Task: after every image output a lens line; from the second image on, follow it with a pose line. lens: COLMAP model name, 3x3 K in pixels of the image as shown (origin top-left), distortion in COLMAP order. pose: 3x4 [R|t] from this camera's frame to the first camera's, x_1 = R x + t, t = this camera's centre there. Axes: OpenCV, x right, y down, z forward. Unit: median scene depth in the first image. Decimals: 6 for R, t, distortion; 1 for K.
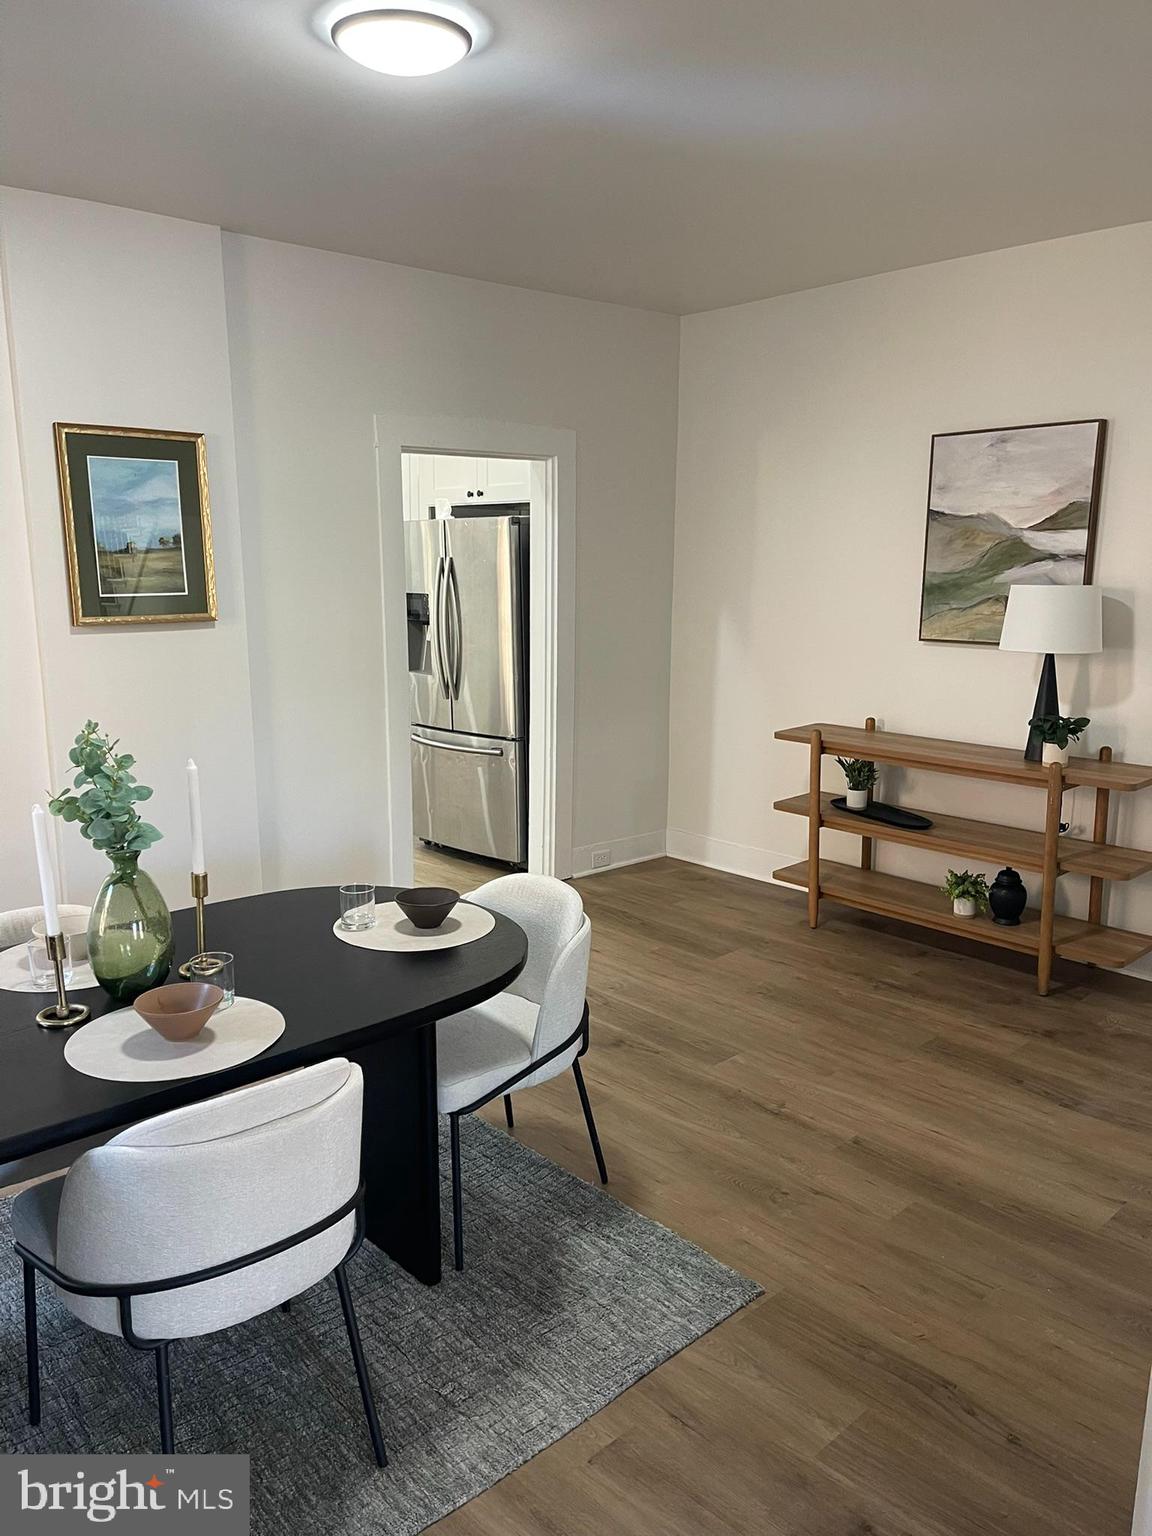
lens RADIAL K [[1150.6, 0, 576.2], [0, 1150.6, 763.9], [0, 0, 1]] dist [0.063701, -0.078659]
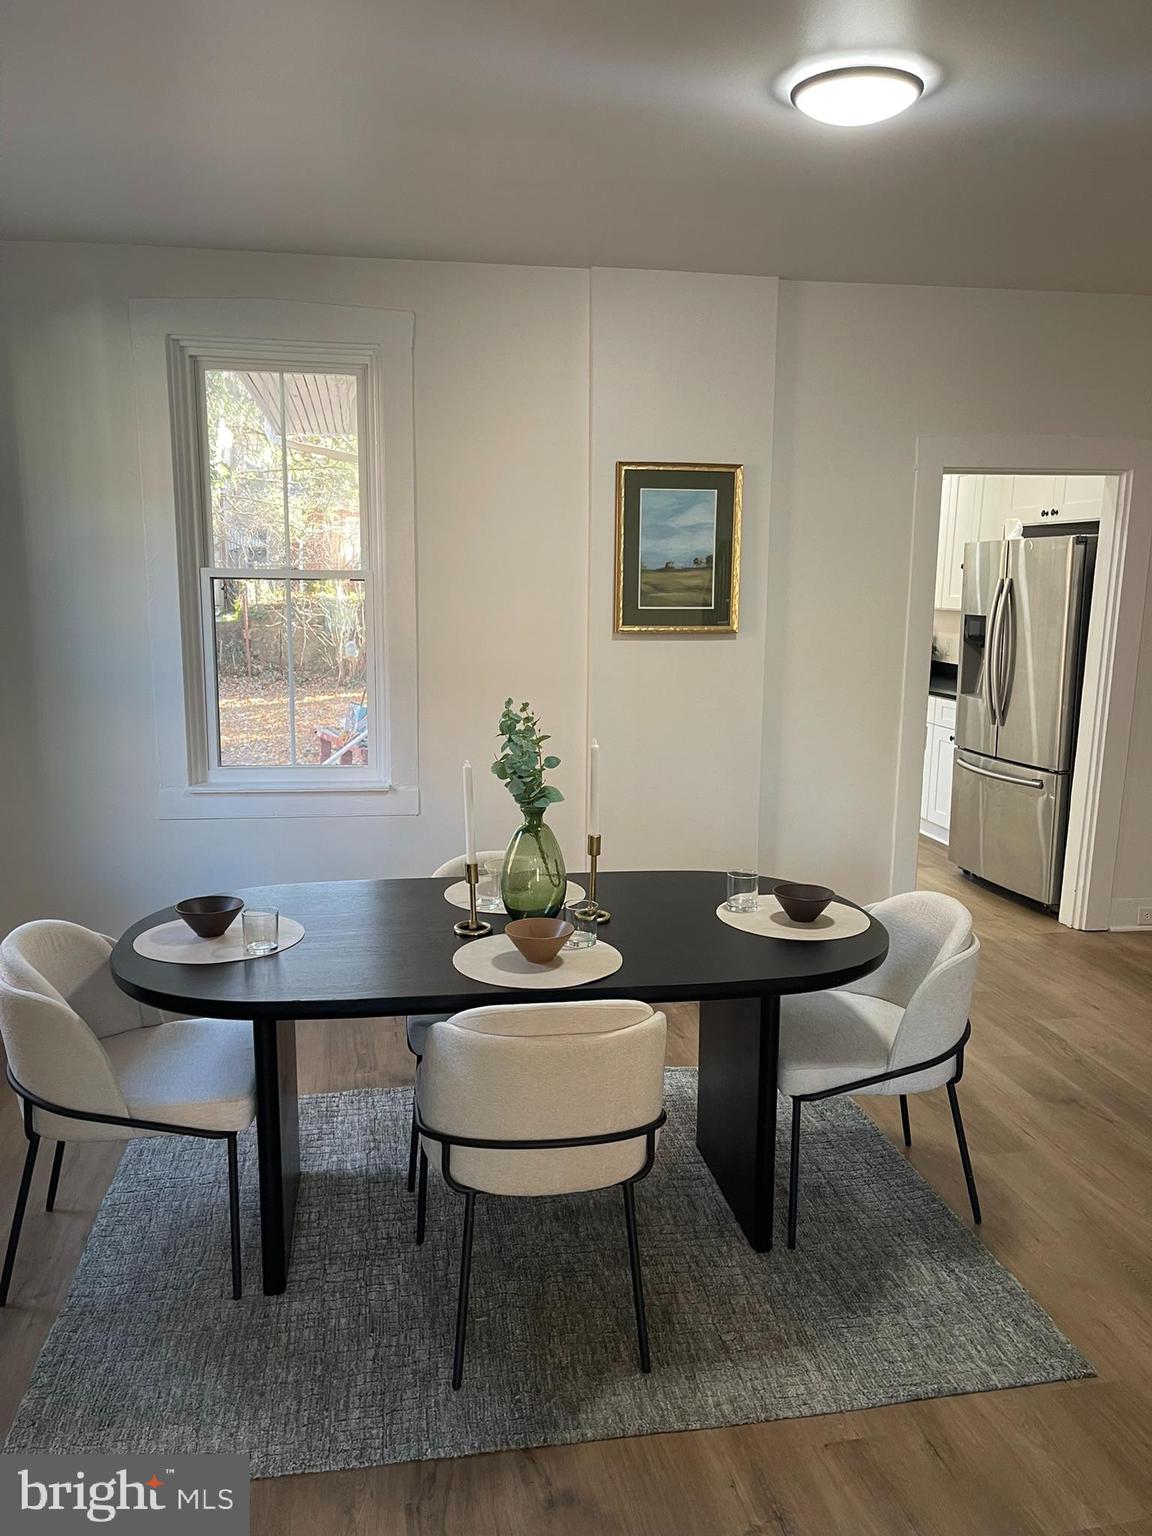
lens RADIAL K [[1150.6, 0, 576.2], [0, 1150.6, 763.9], [0, 0, 1]] dist [0.063701, -0.078659]
pose [[0.843577, 0.097669, -0.528052, 0.239363], [-0.108949, 0.993999, 0.009803, 0.010361], [0.525841, 0.049262, 0.849155, -0.015959]]
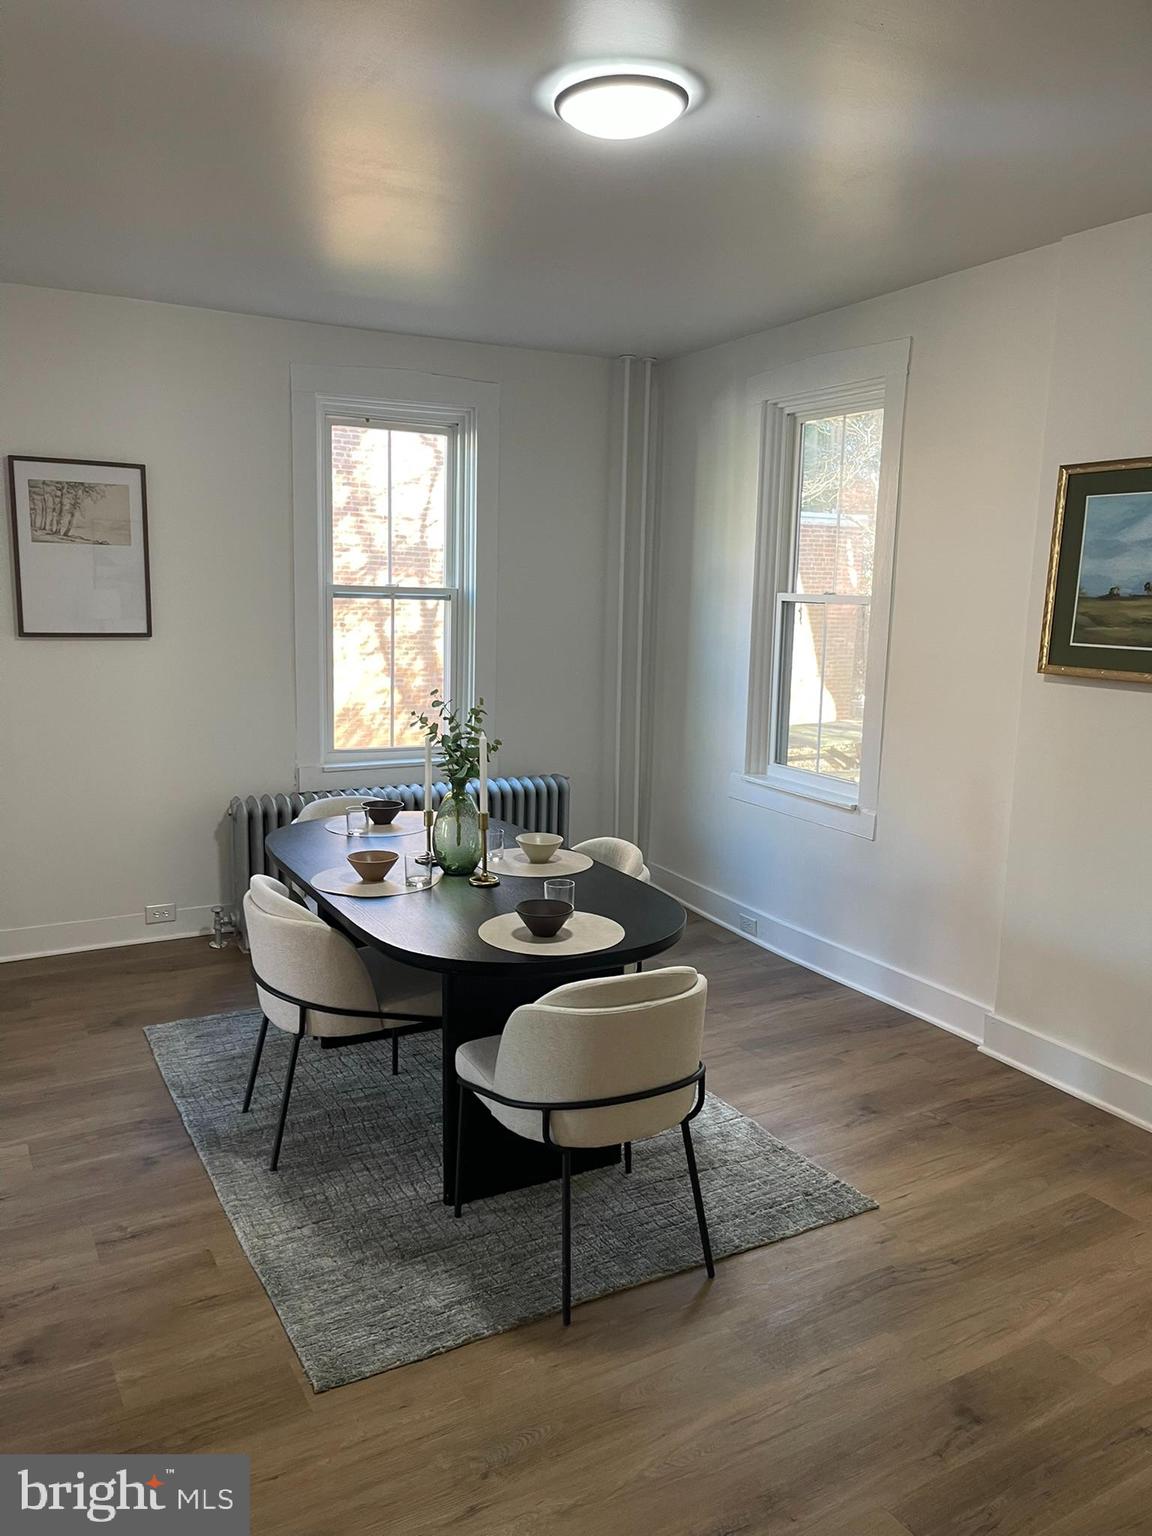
lens RADIAL K [[1171.5, 0, 569.0], [0, 1171.5, 777.1], [0, 0, 1]] dist [0.067989, -0.085560]
pose [[-0.245675, 0.160988, -0.955891, 0.896761], [-0.192836, 0.958287, 0.210953, -0.240823], [0.949978, 0.236156, -0.204382, 1.218068]]
